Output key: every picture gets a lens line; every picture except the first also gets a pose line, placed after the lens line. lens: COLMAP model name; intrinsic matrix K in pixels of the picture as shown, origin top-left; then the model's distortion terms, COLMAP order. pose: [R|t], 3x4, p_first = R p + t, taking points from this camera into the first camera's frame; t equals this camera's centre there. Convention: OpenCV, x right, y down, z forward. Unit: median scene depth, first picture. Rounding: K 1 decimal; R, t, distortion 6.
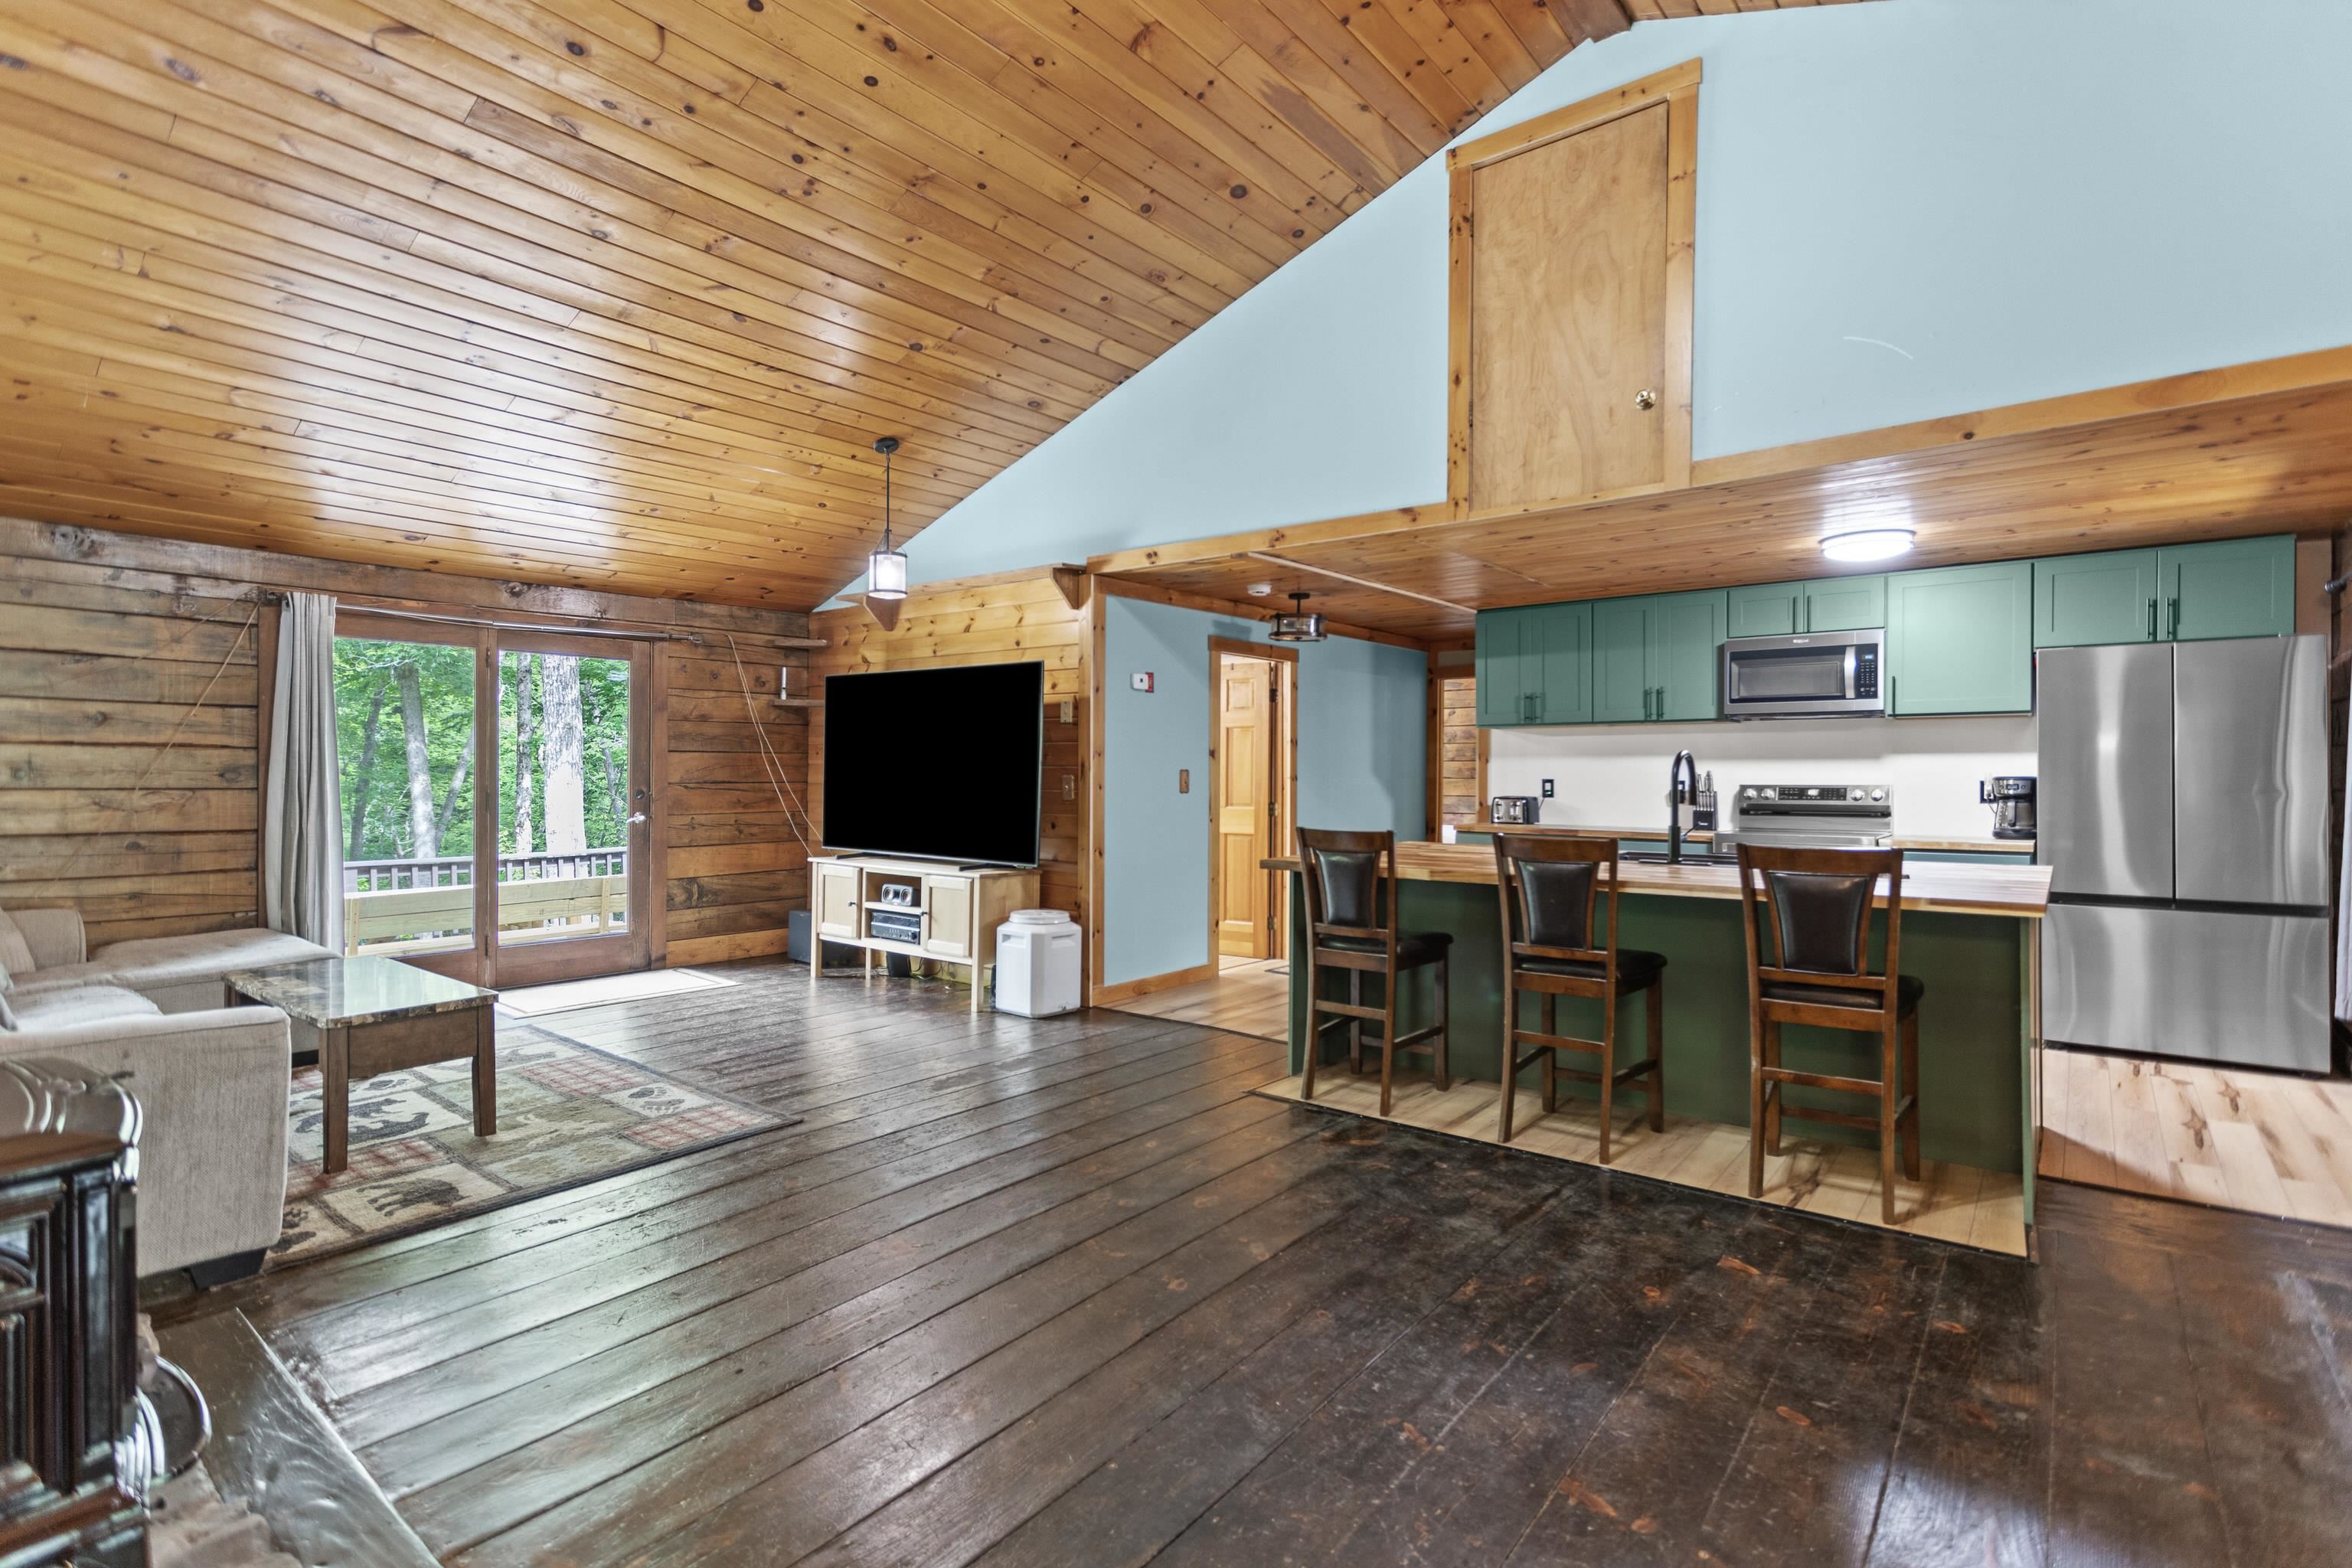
lens RADIAL K [[1114.7, 0, 1189.6], [0, 1114.7, 778.7], [0, 0, 1]] dist [0.000801, 0.001891]
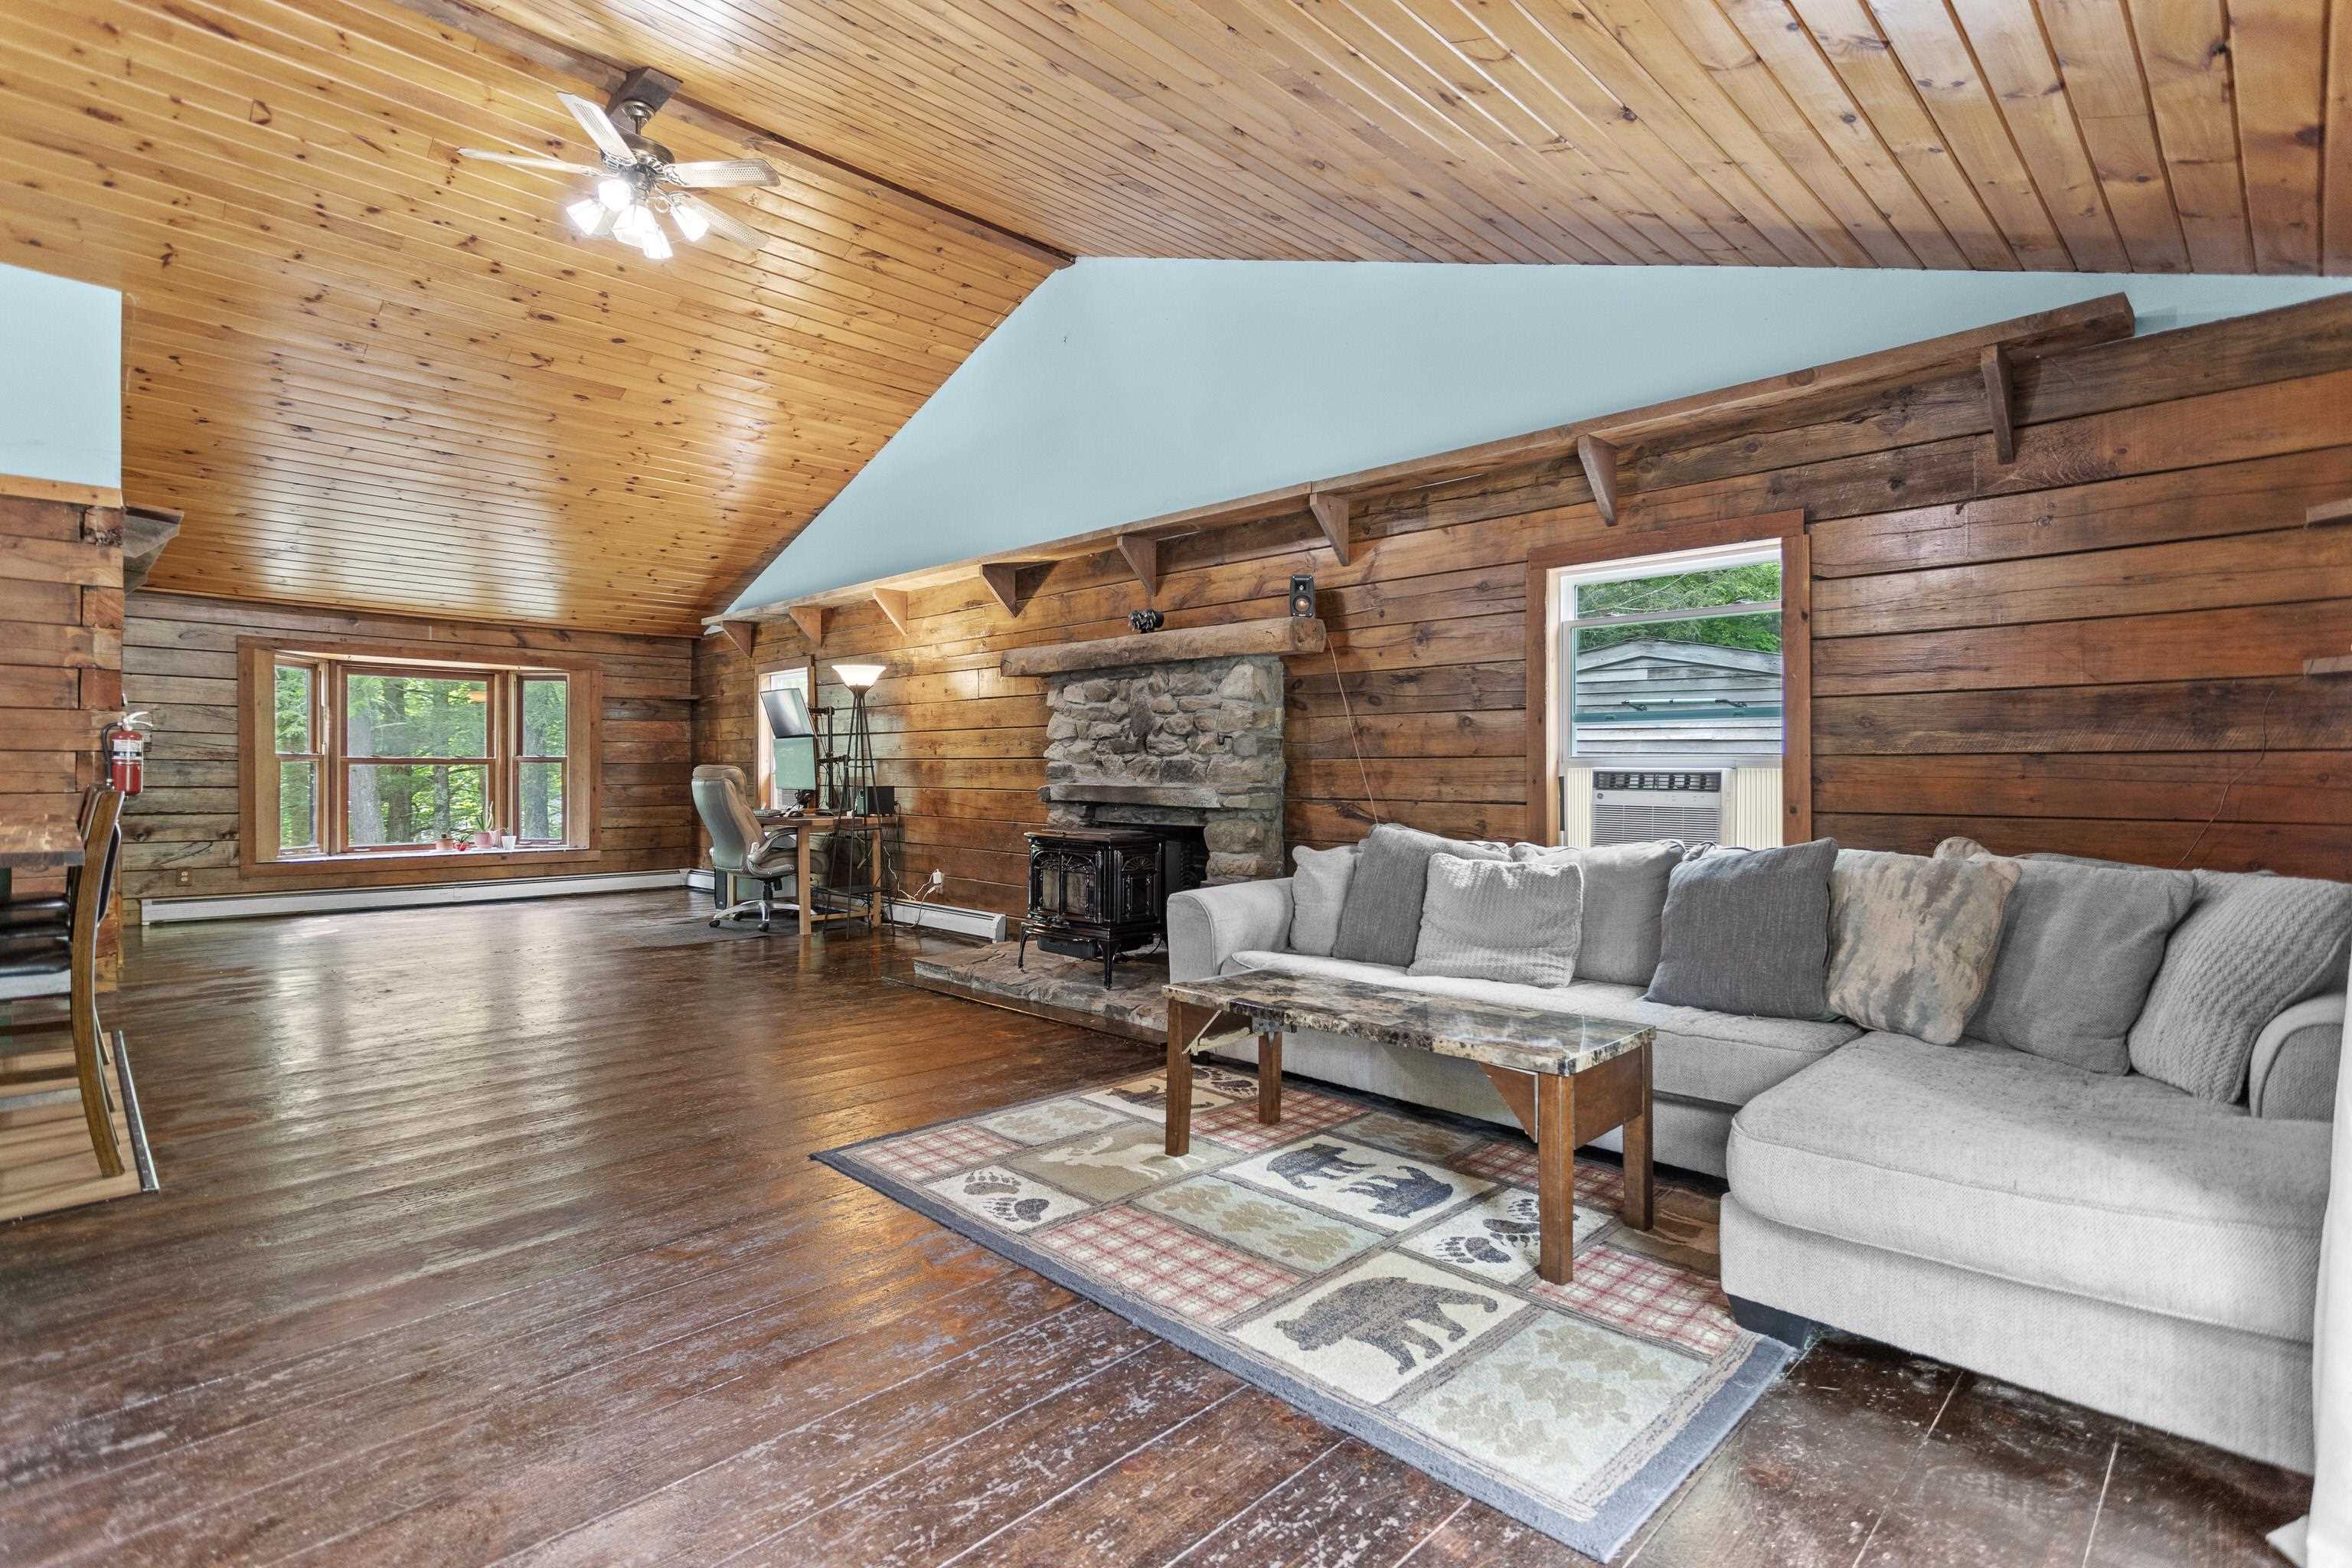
lens RADIAL K [[1114.7, 0, 1190.5], [0, 1114.7, 776.6], [0, 0, 1]] dist [0.000801, 0.001891]
pose [[-0.994058, -0.006805, 0.108637, -0.468075], [-0.005449, 0.999904, 0.012778, 0.015479], [-0.108713, 0.012110, -0.993999, 1.172679]]
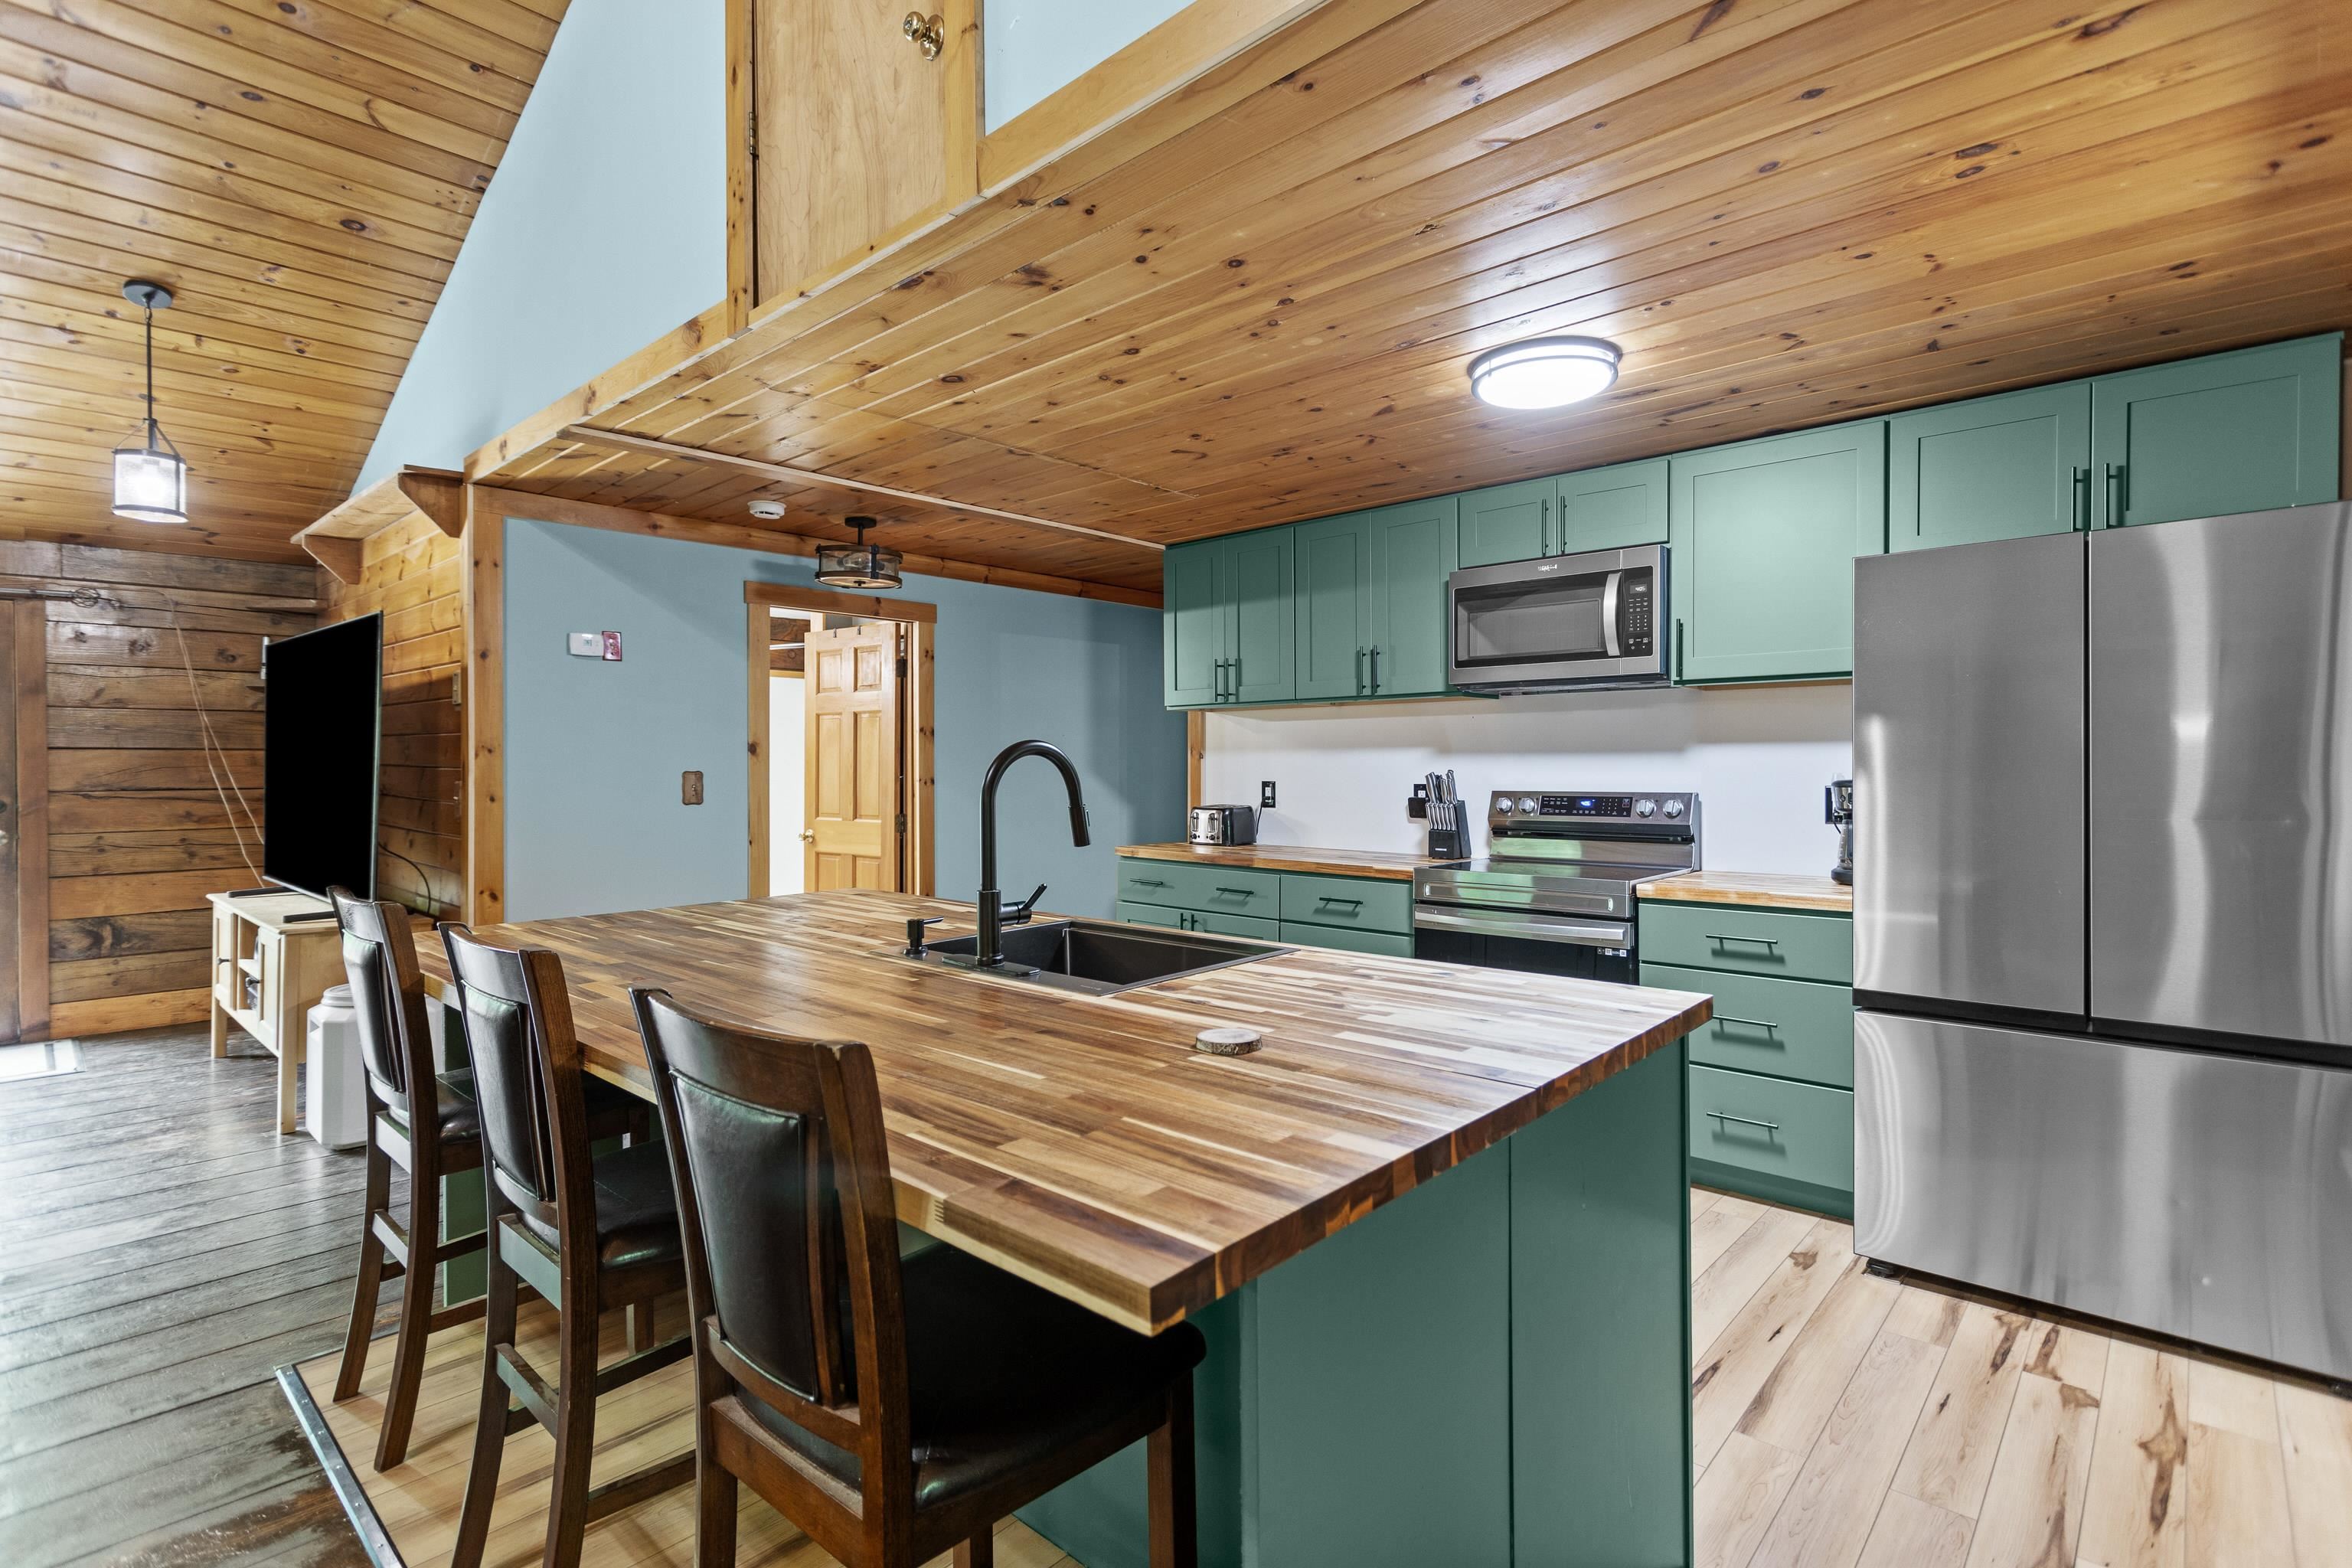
lens RADIAL K [[1114.7, 0, 1187.2], [0, 1114.7, 778.0], [0, 0, 1]] dist [0.000801, 0.001891]
pose [[0.997738, -0.002813, -0.067161, 0.392486], [0.003208, 0.999978, 0.005773, -0.007657], [0.067143, -0.005975, 0.997725, 0.354704]]
